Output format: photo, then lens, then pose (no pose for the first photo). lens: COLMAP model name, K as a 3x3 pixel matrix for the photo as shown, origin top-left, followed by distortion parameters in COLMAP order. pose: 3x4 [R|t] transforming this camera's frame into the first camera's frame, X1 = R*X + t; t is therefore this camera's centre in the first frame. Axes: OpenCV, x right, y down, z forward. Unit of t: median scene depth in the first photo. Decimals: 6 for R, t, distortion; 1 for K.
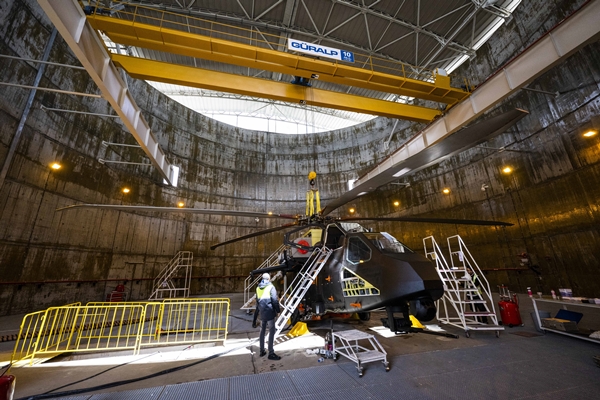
lens RADIAL K [[239.9, 0, 299.3], [0, 239.9, 201.9], [0, 0, 1]] dist [-0.000508, -0.000013]
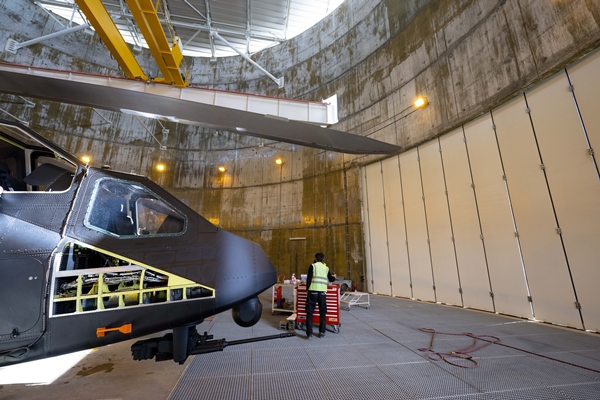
lens RADIAL K [[235.7, 0, 298.1], [0, 235.7, 199.8], [0, 0, 1]] dist [-0.000616, -0.000095]
pose [[0.076230, 0.269045, 0.960106, -0.046093], [-0.299798, 0.924536, -0.235275, 0.047303], [-0.950952, -0.269903, 0.151136, 0.151835]]
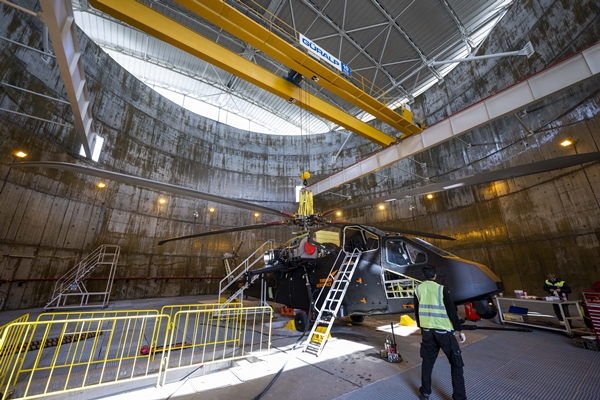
lens RADIAL K [[236.3, 0, 300.7], [0, 236.3, 200.5], [0, 0, 1]] dist [-0.000947, 0.000229]
pose [[0.932573, 0.126016, 0.338271, -0.132800], [-0.117811, 0.992026, -0.044768, 0.017584], [-0.341215, 0.001898, 0.939983, 0.045388]]
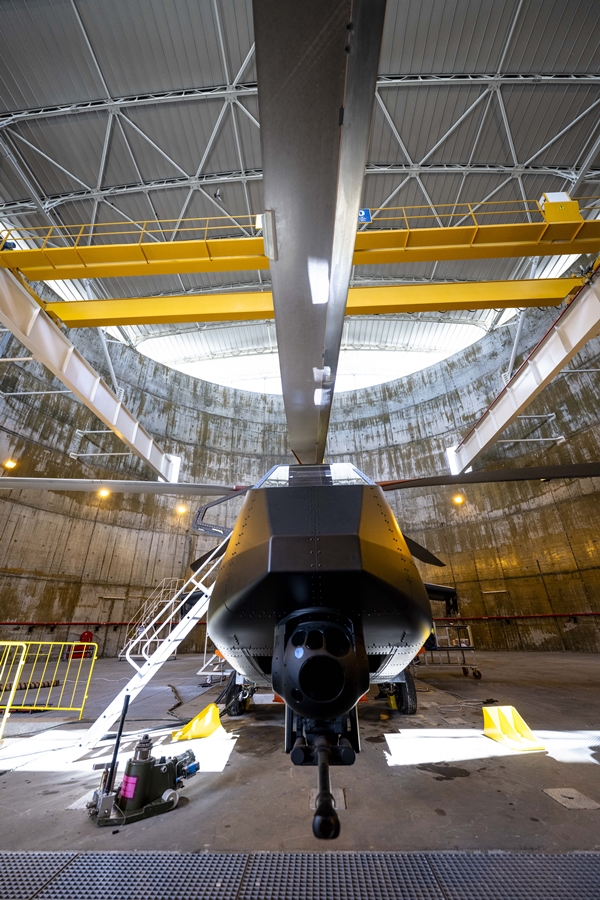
lens RADIAL K [[354.4, 0, 300.4], [0, 354.4, 455.6], [0, 0, 1]] dist [-0.000947, 0.000229]
pose [[0.956301, -0.118873, -0.267130, 0.113073], [0.074842, 0.982705, -0.169377, 0.052976], [0.282644, 0.141983, 0.948658, 0.110309]]
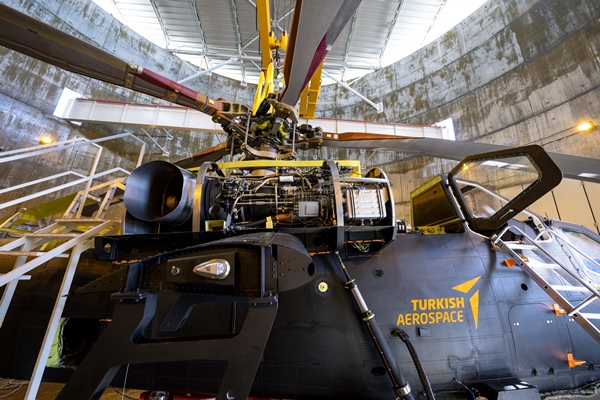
lens RADIAL K [[235.6, 0, 299.2], [0, 235.6, 200.3], [0, 0, 1]] dist [-0.000897, 0.000091]
pose [[0.195730, 0.327880, 0.924221, -0.107257], [-0.335595, 0.907942, -0.251033, 0.110242], [-0.921447, -0.261029, 0.287747, 0.369299]]
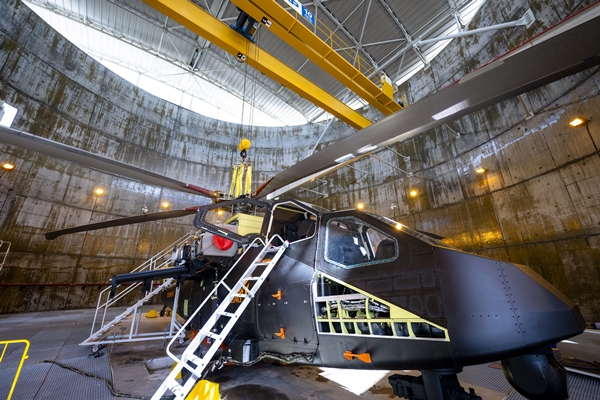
lens RADIAL K [[236.1, 0, 298.8], [0, 236.1, 202.6], [0, 0, 1]] dist [-0.000798, 0.000017]
pose [[0.913523, 0.152827, 0.376987, -0.017861], [-0.137363, 0.988201, -0.067748, 0.040959], [-0.382892, 0.010105, 0.923738, 0.138053]]
